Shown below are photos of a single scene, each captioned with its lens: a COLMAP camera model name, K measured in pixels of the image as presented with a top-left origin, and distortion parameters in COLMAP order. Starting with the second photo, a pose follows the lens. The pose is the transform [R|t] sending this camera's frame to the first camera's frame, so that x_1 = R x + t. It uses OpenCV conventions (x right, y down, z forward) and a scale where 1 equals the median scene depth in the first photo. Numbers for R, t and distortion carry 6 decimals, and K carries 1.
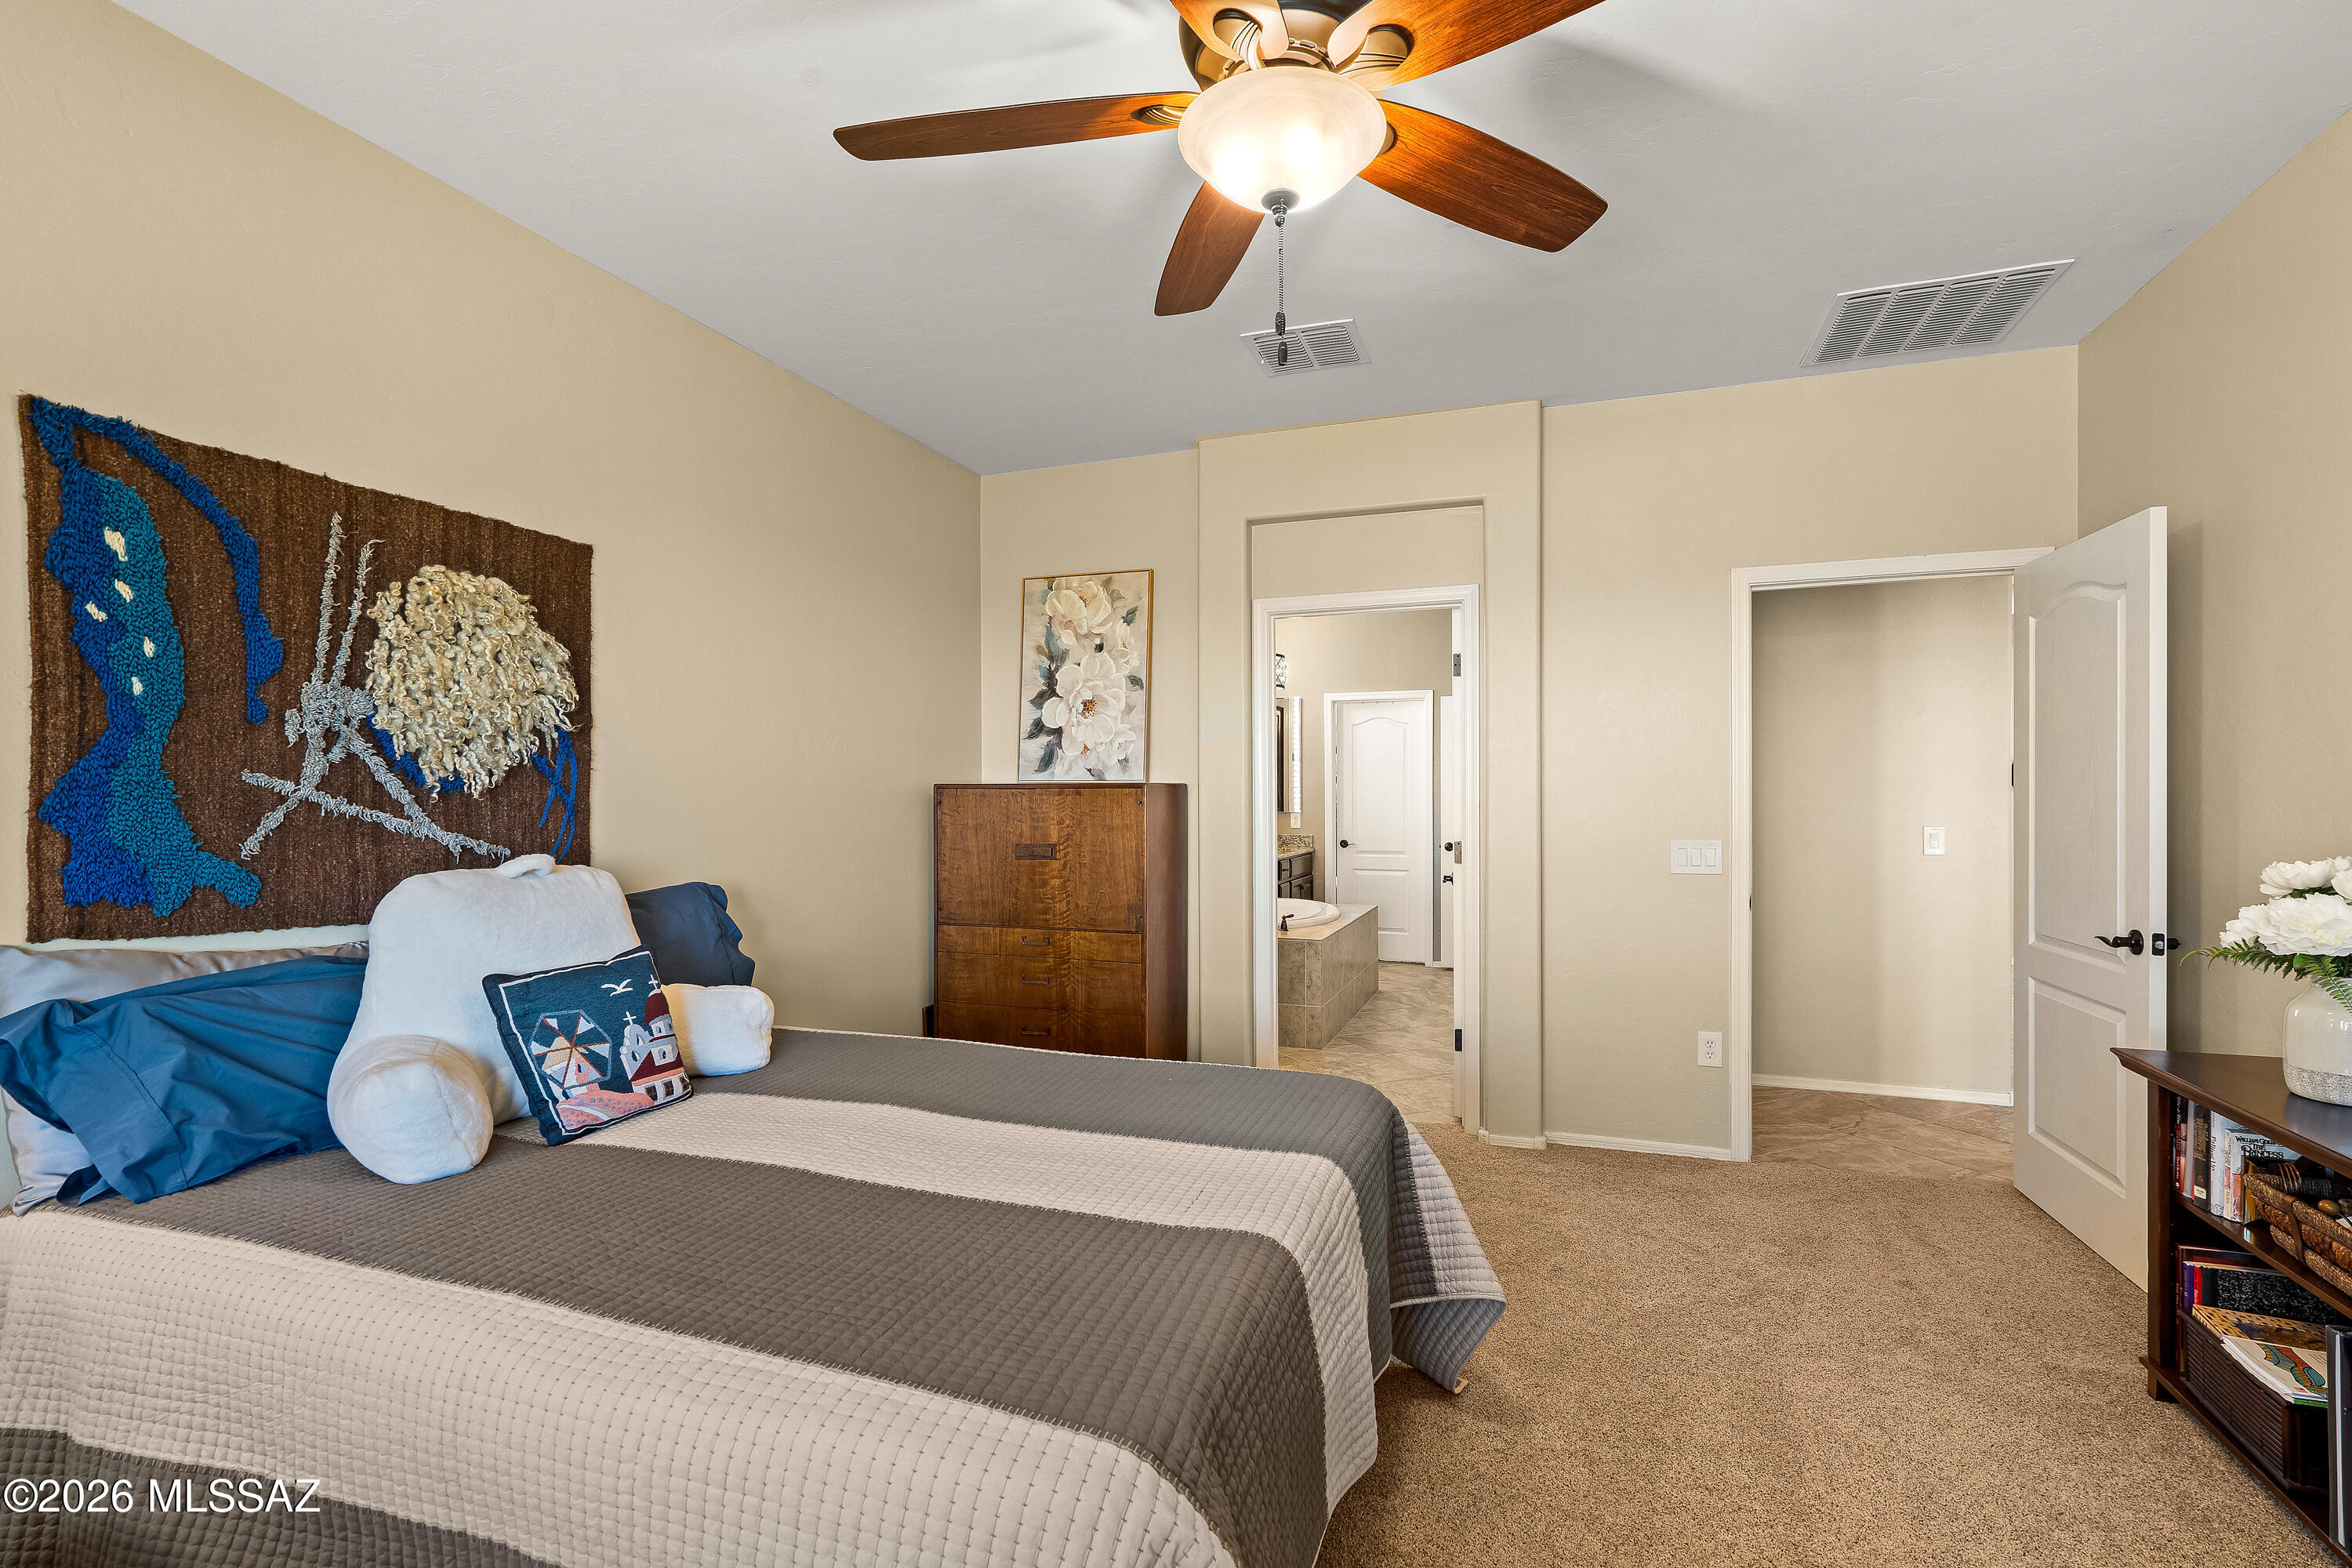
lens RADIAL K [[1078.8, 0, 1184.1], [0, 1078.8, 788.1], [0, 0, 1]] dist [-0.001827, 0.001085]
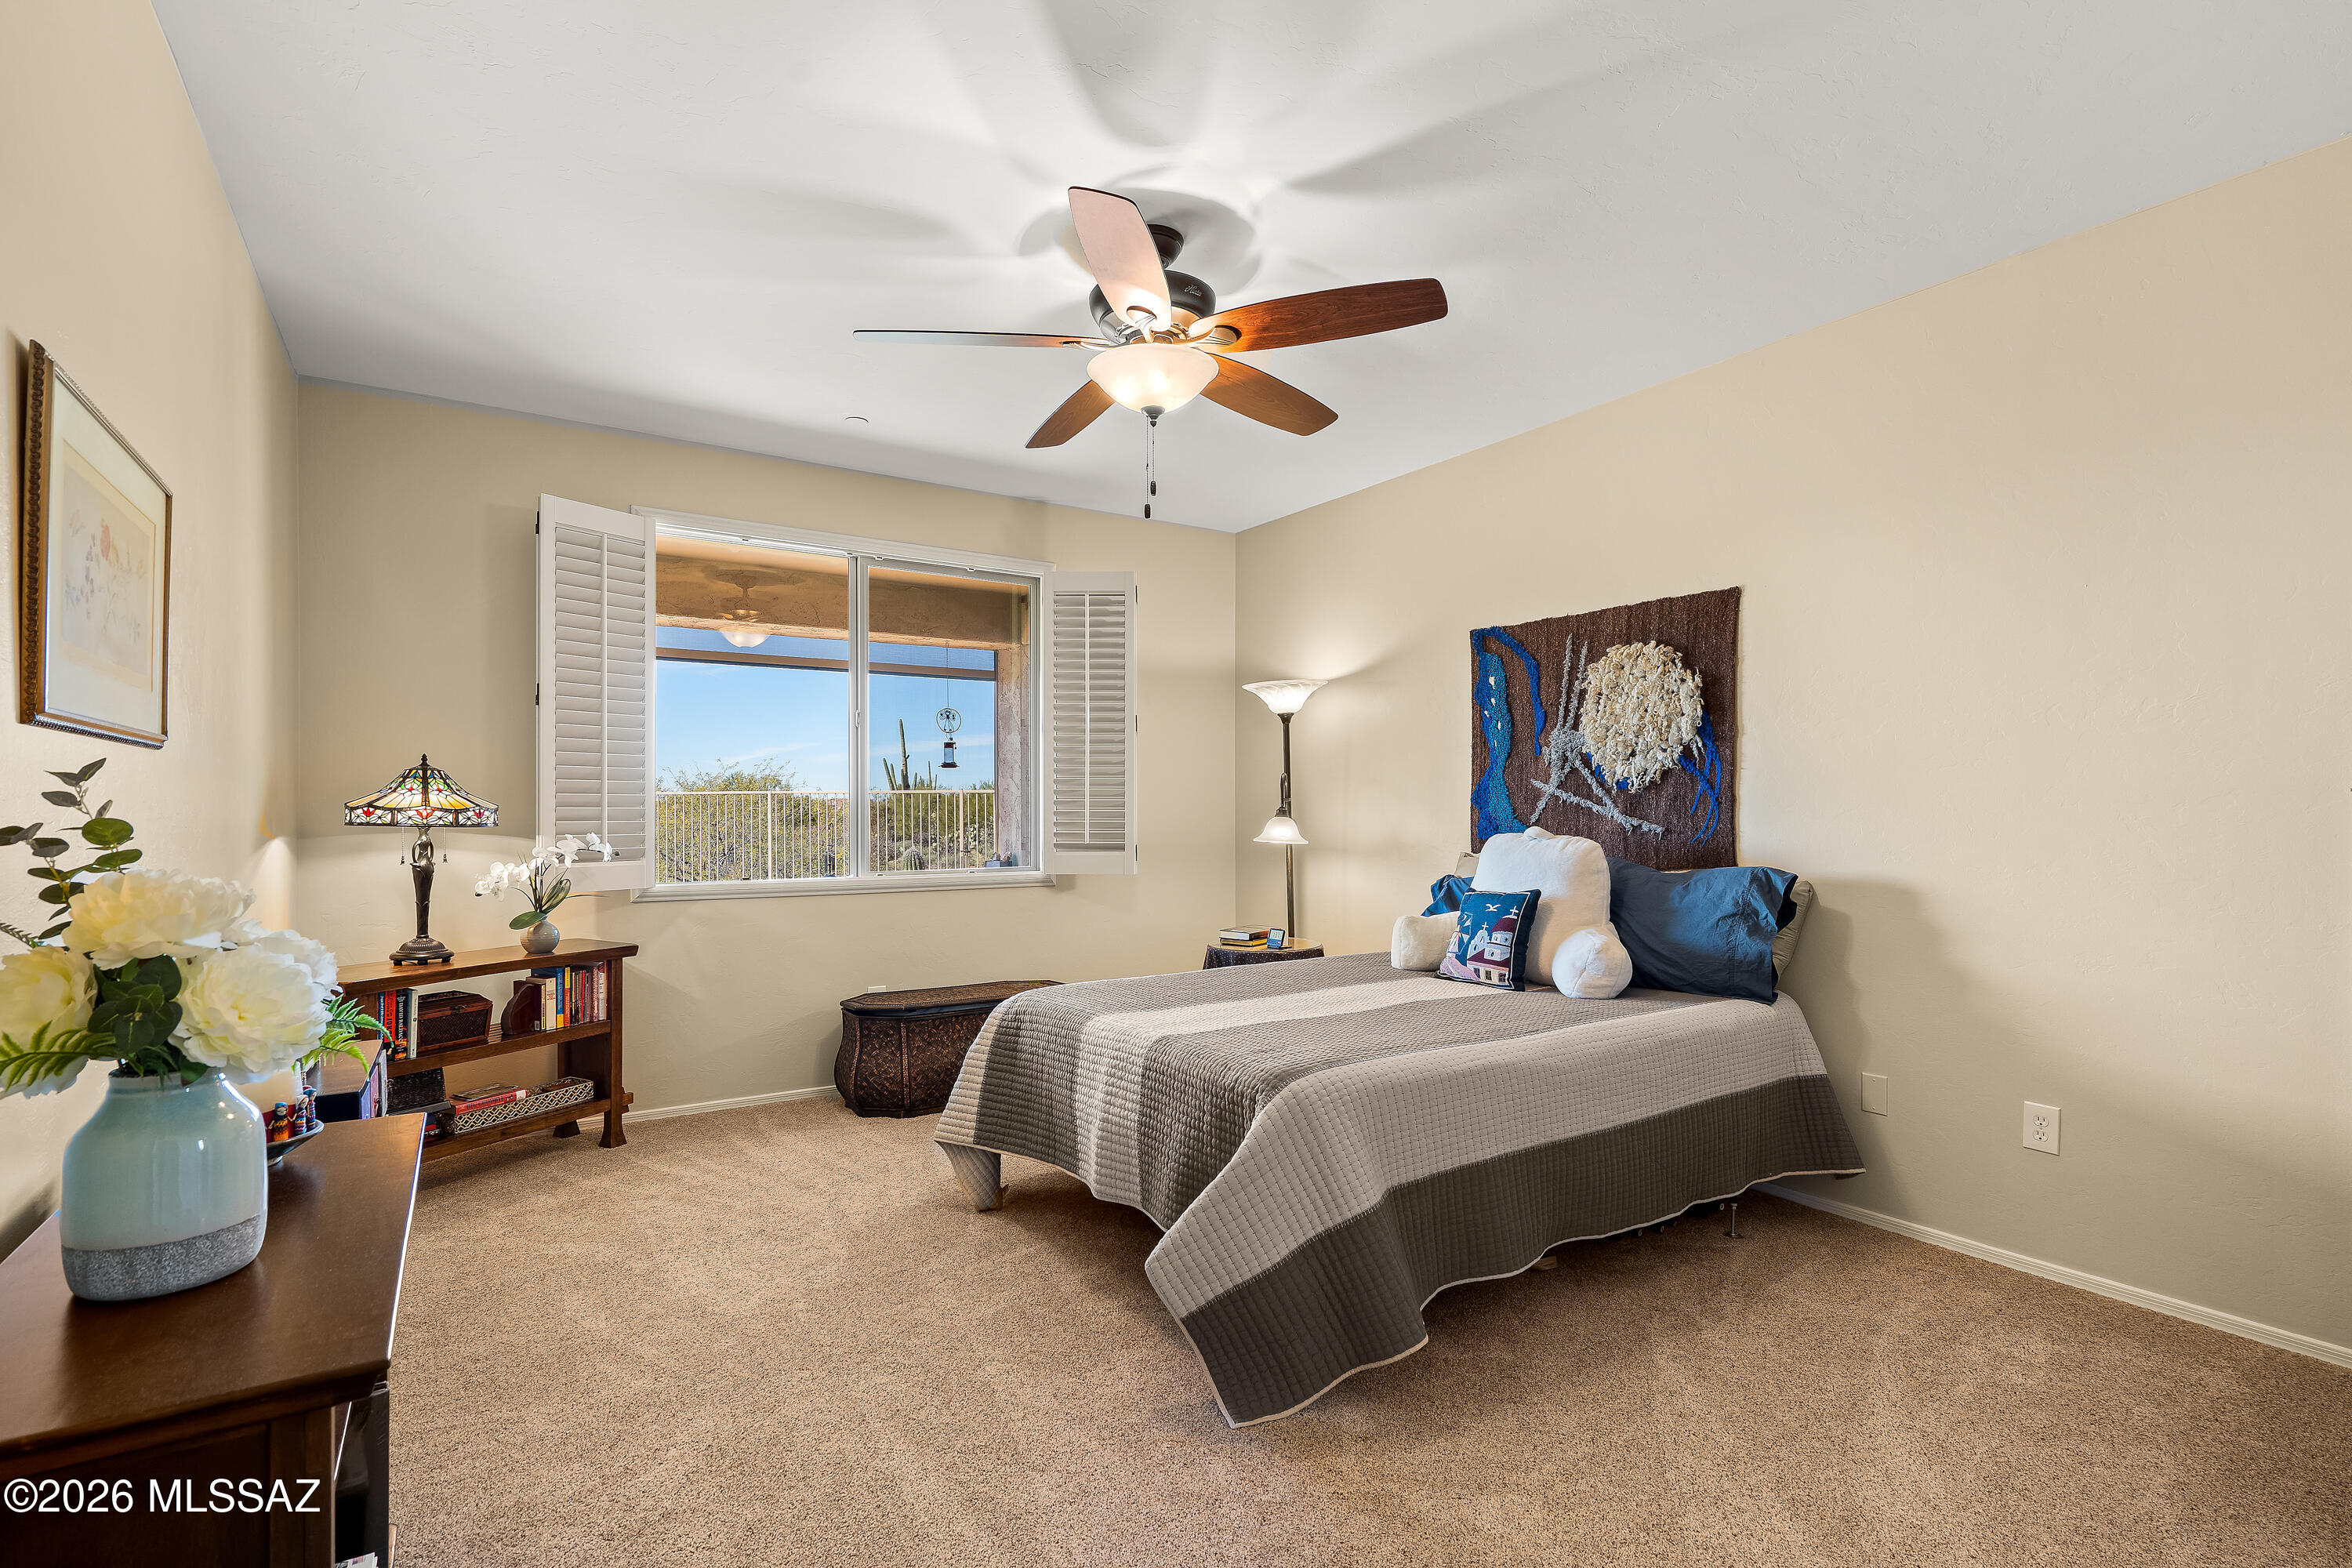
lens RADIAL K [[1078.8, 0, 1173.6], [0, 1078.8, 791.3], [0, 0, 1]] dist [-0.001827, 0.001085]
pose [[-0.590763, -0.005529, -0.806826, 1.045176], [0.006004, 0.999919, -0.011248, 0.022345], [0.806823, -0.011489, -0.590682, 1.518365]]
